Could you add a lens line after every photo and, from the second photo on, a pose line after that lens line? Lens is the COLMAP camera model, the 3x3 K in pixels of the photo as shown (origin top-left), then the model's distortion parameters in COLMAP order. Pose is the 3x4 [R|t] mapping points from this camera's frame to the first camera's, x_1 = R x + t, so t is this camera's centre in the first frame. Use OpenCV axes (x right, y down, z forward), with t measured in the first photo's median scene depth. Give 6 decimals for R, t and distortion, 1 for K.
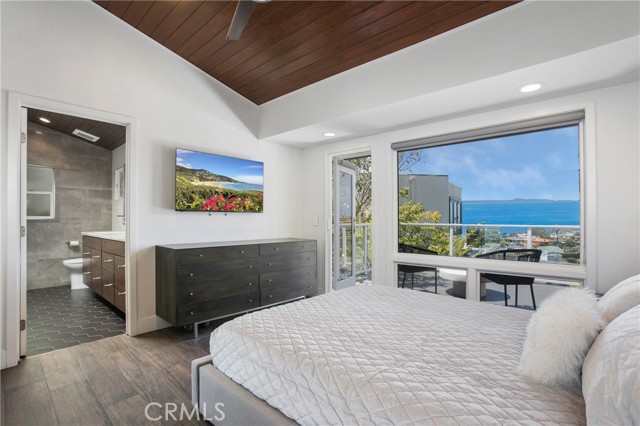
lens RADIAL K [[306.4, 0, 340.7], [0, 306.4, 216.4], [0, 0, 1]] dist [-0.014735, 0.002761]
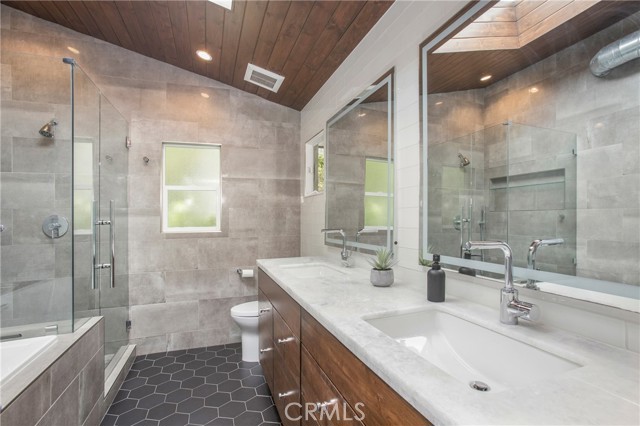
lens RADIAL K [[306.4, 0, 320.3], [0, 306.4, 214.1], [0, 0, 1]] dist [-0.014735, 0.002761]
pose [[0.867333, -0.004485, -0.497708, -0.475297], [0.001113, 0.999974, -0.007070, -0.020567], [0.497727, 0.005578, 0.867316, 0.572143]]
